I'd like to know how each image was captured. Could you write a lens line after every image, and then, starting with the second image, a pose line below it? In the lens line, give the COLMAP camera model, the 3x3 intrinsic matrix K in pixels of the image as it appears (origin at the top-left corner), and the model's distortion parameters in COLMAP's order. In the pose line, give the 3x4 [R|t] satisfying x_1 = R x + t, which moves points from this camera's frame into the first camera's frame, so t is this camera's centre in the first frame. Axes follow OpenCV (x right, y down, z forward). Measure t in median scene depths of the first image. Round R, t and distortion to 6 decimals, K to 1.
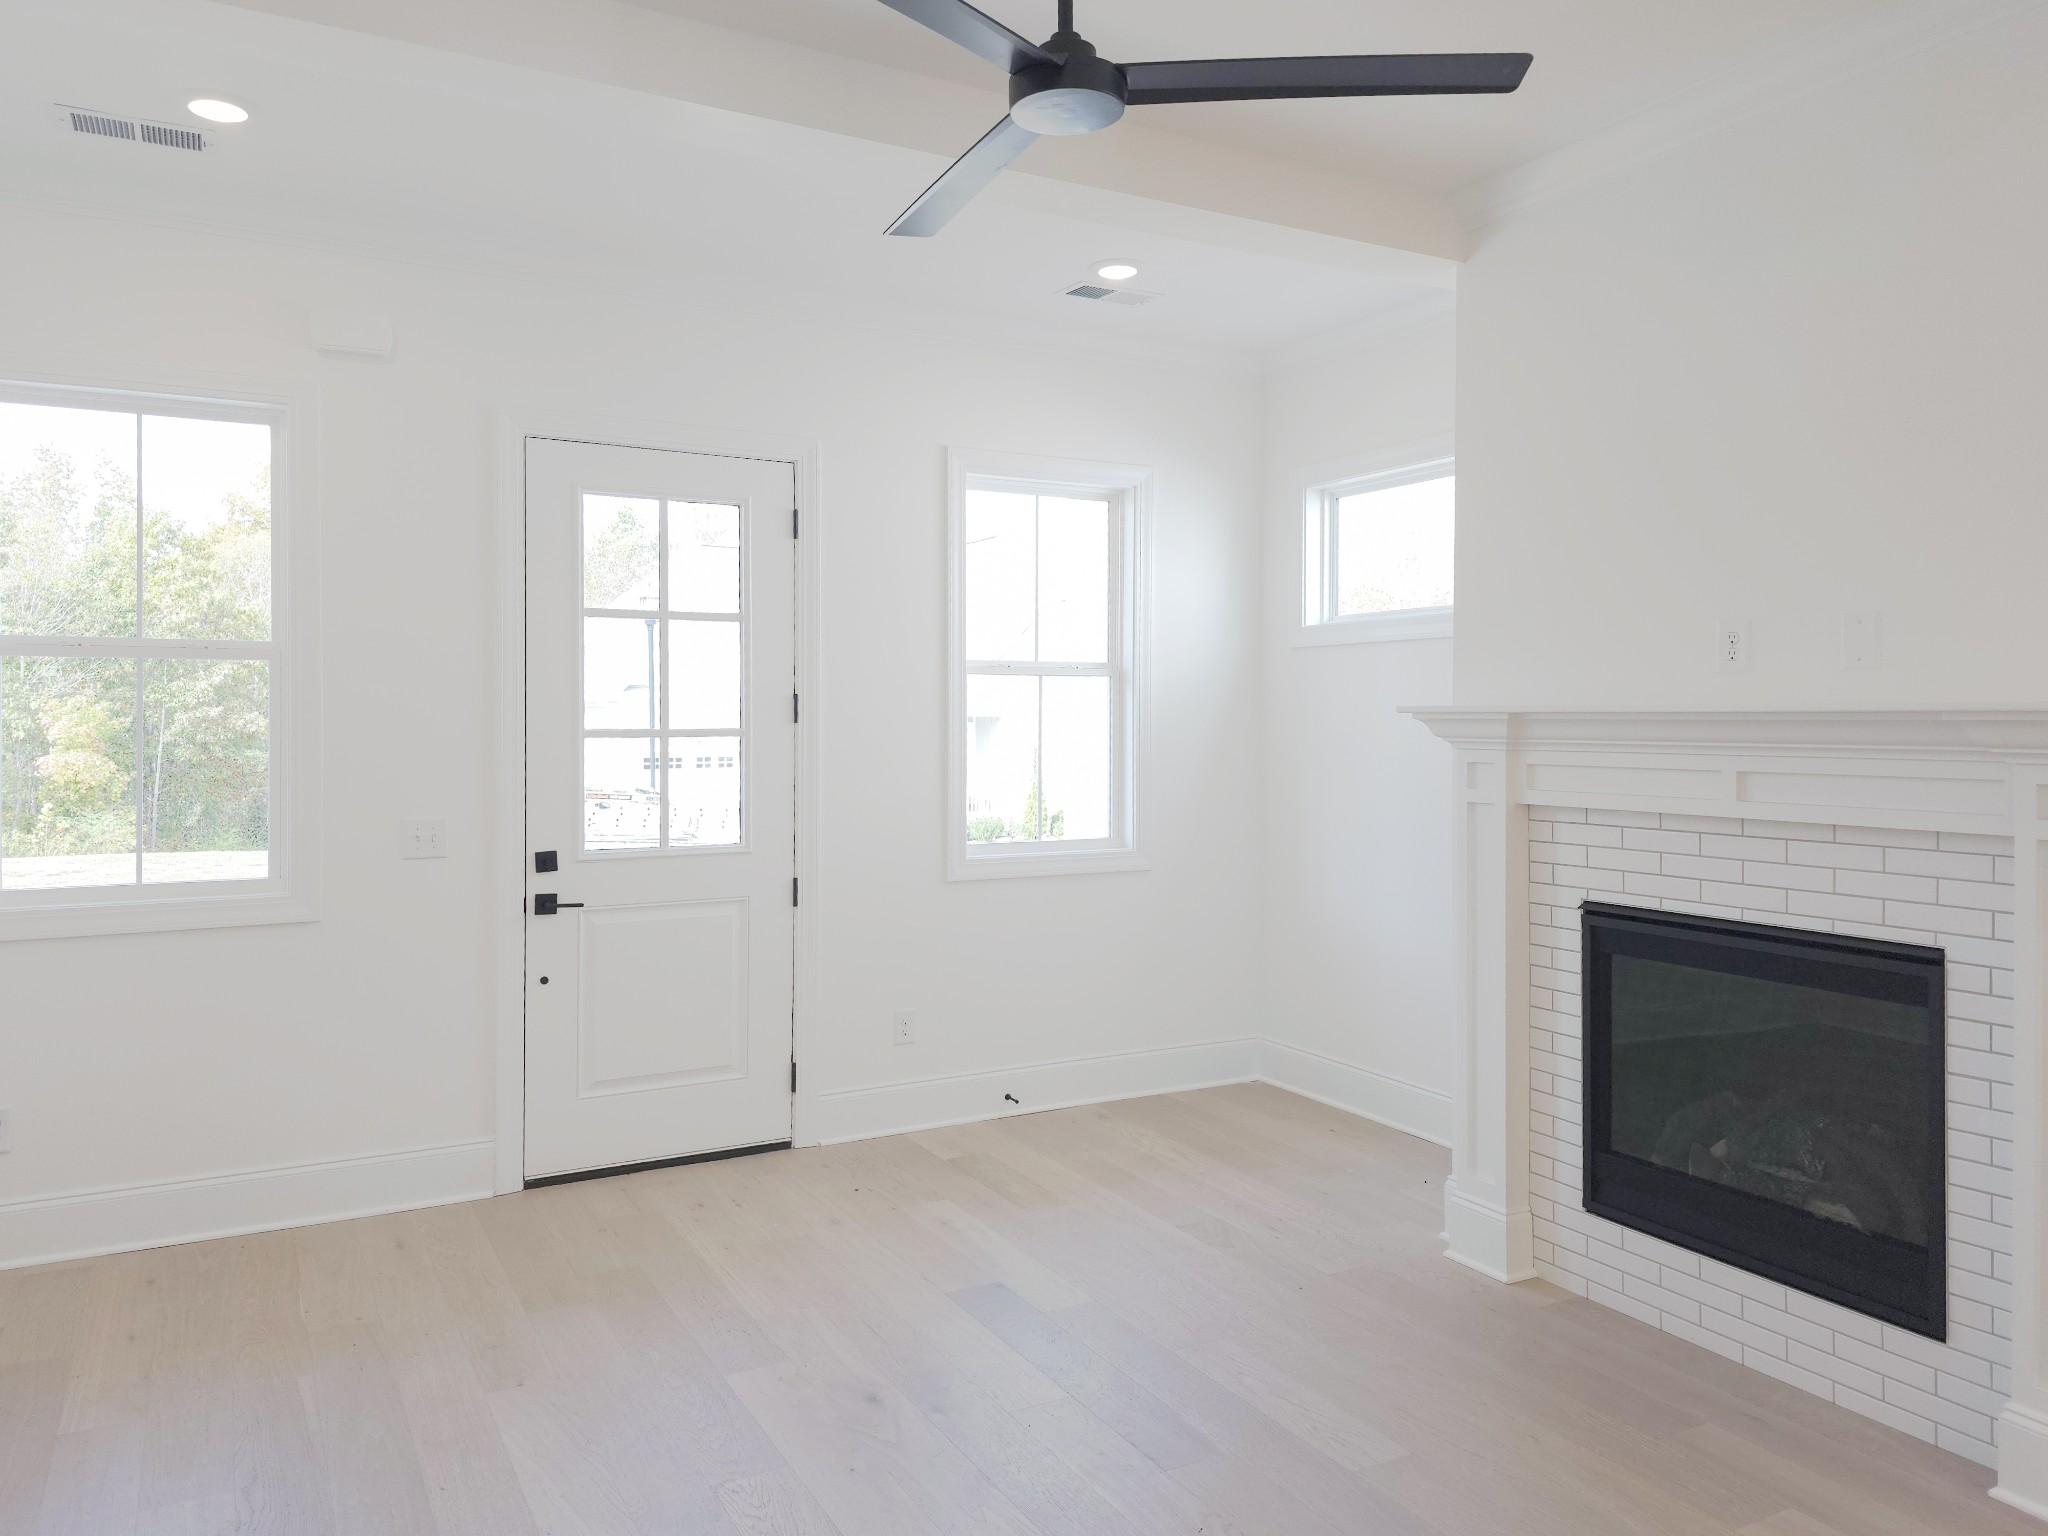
lens RADIAL K [[1471.0, 0, 1002.1], [0, 1471.0, 729.3], [0, 0, 1]] dist [0.051275, -0.033347]
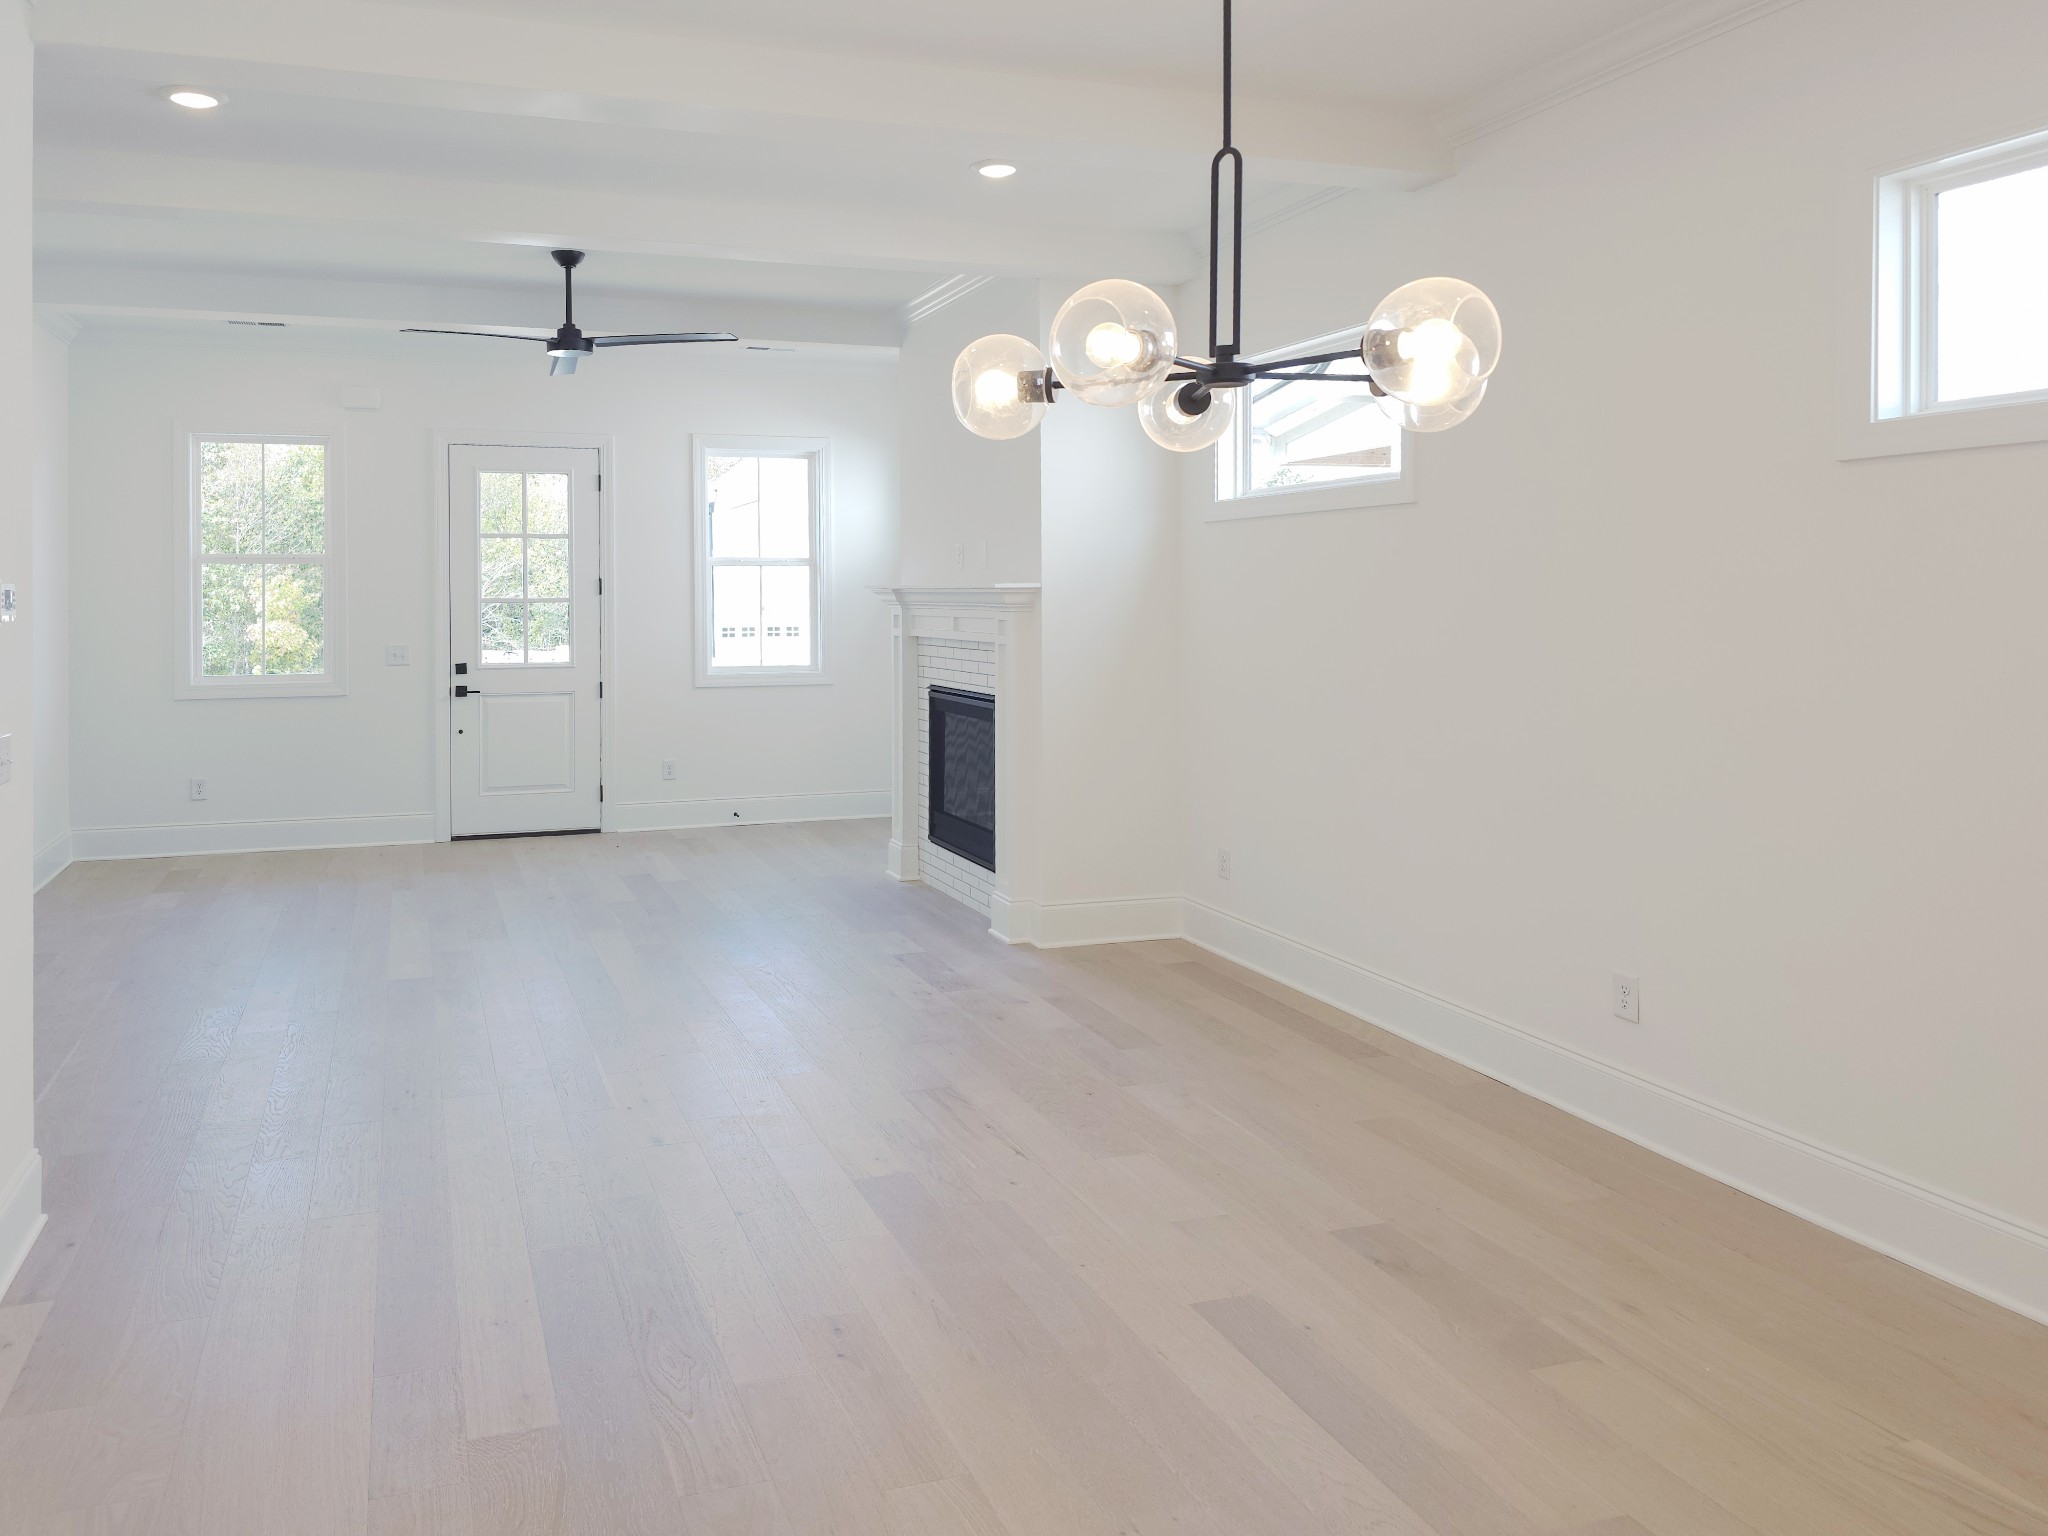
lens RADIAL K [[1471.0, 0, 843.3], [0, 1471.0, 618.4], [0, 0, 1]] dist [0.051275, -0.033347]
pose [[0.981027, -0.000664, -0.193870, 0.533319], [0.002766, 0.999940, 0.010571, 0.006434], [0.193852, -0.010907, 0.980970, -0.749535]]
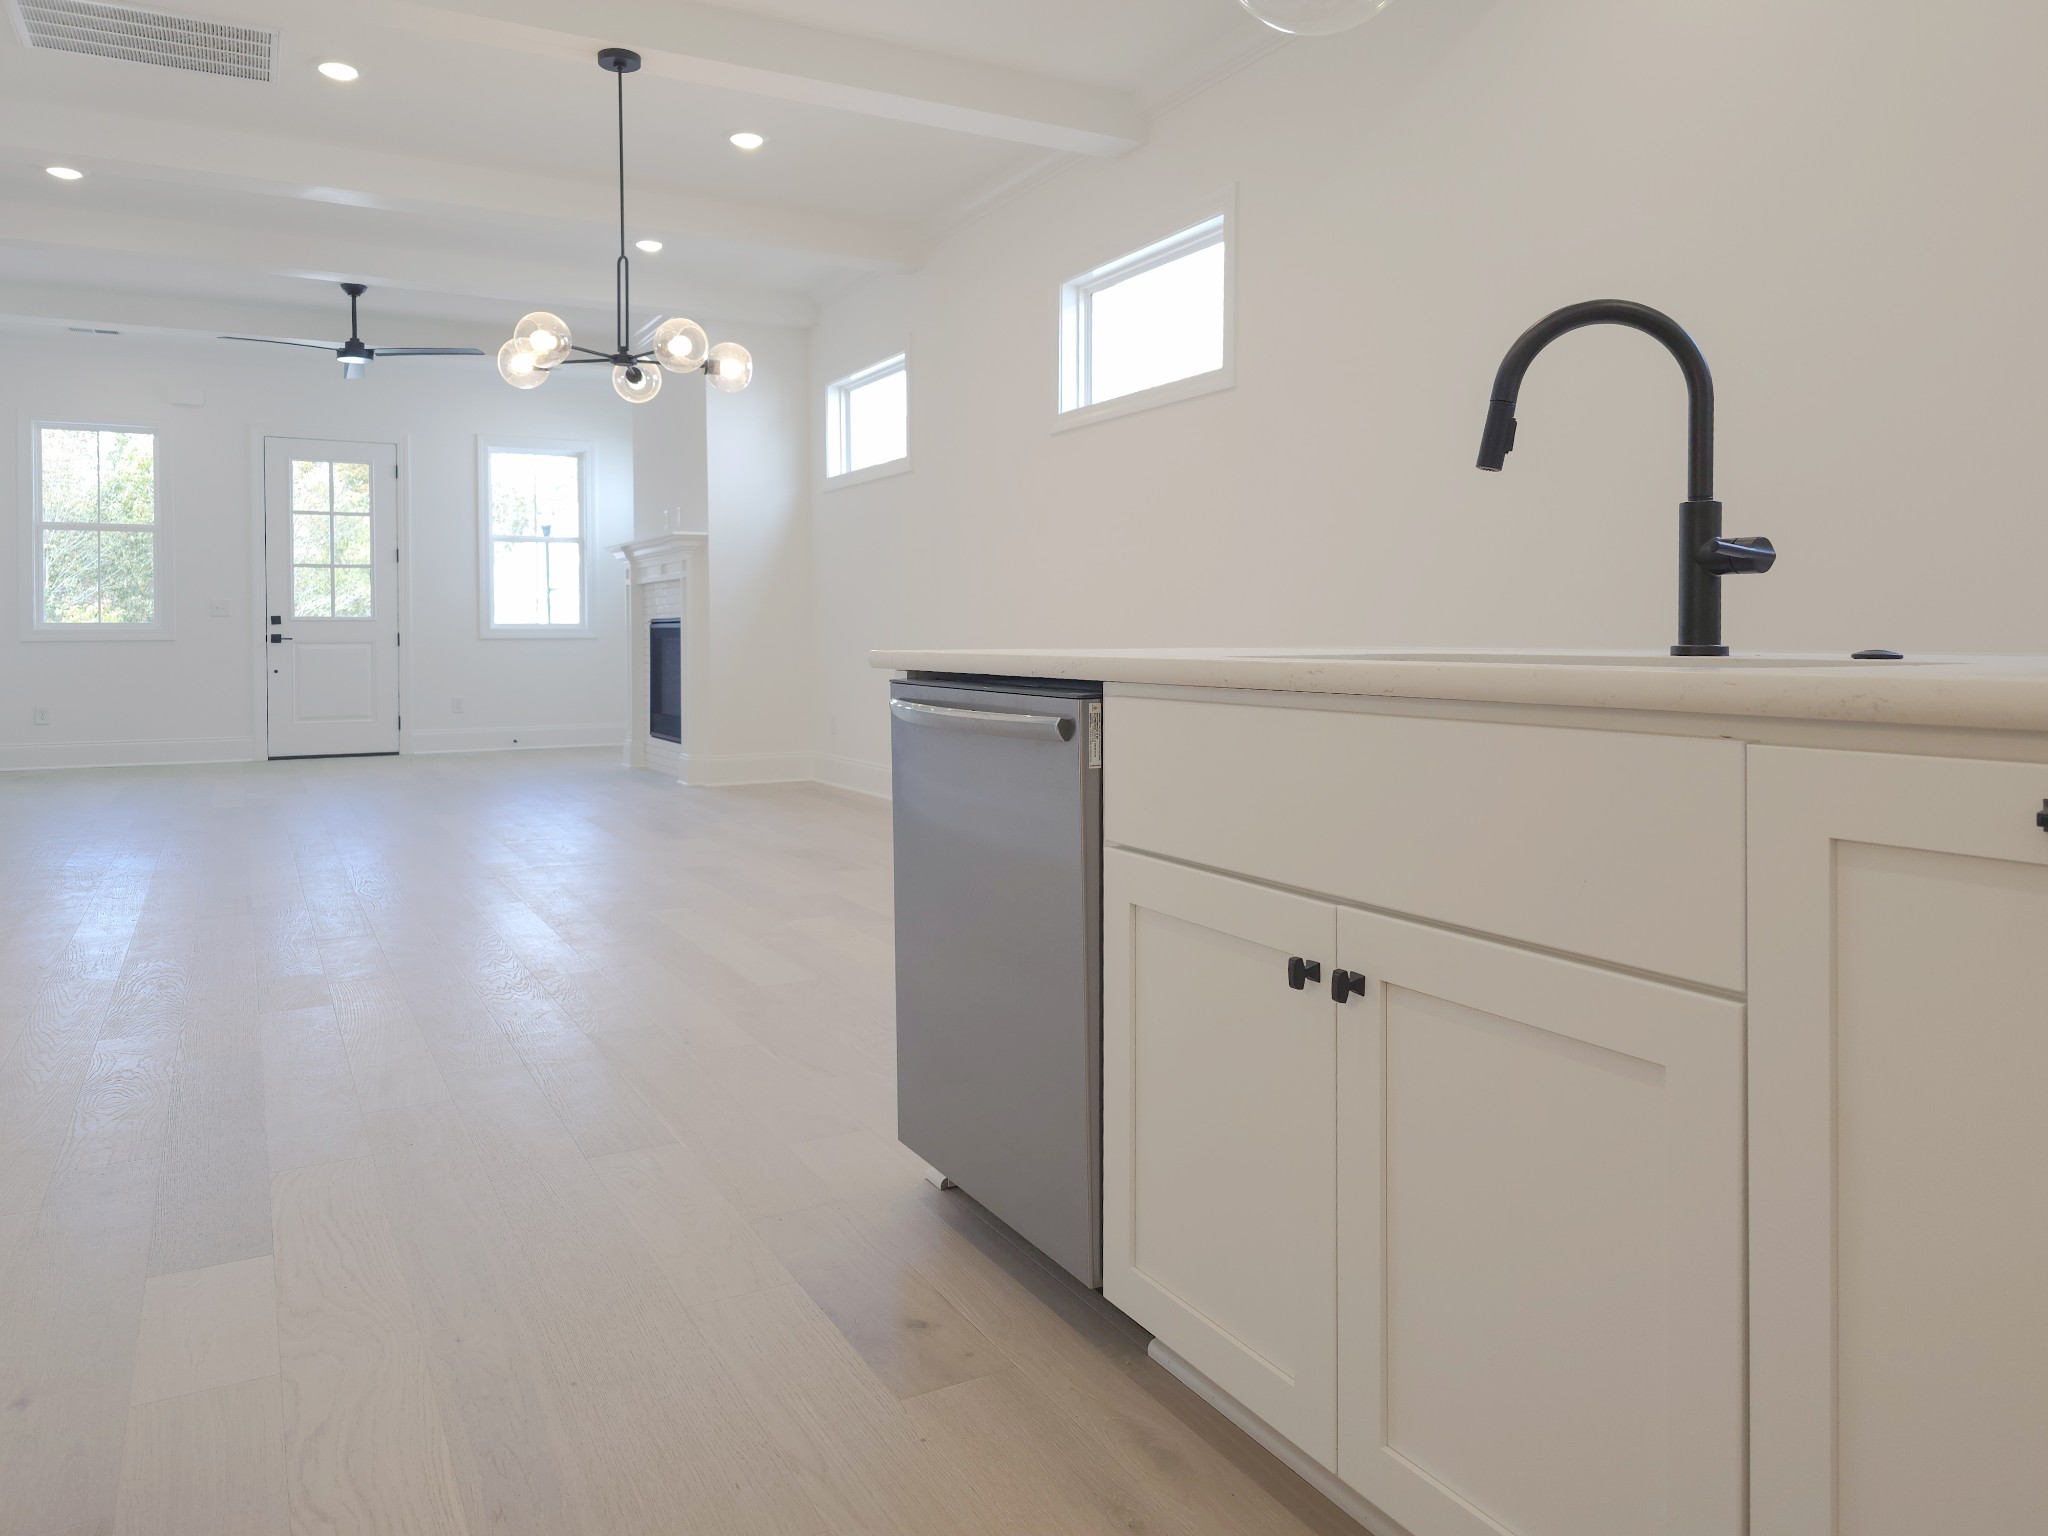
lens RADIAL K [[1449.5, 0, 1030.9], [0, 1449.5, 660.8], [0, 0, 1]] dist [-0.009825, 0.002657]
pose [[0.999832, -0.005345, 0.017517, 0.828290], [0.005152, 0.999925, 0.011080, 0.133811], [-0.017575, -0.010988, 0.999785, -1.275816]]
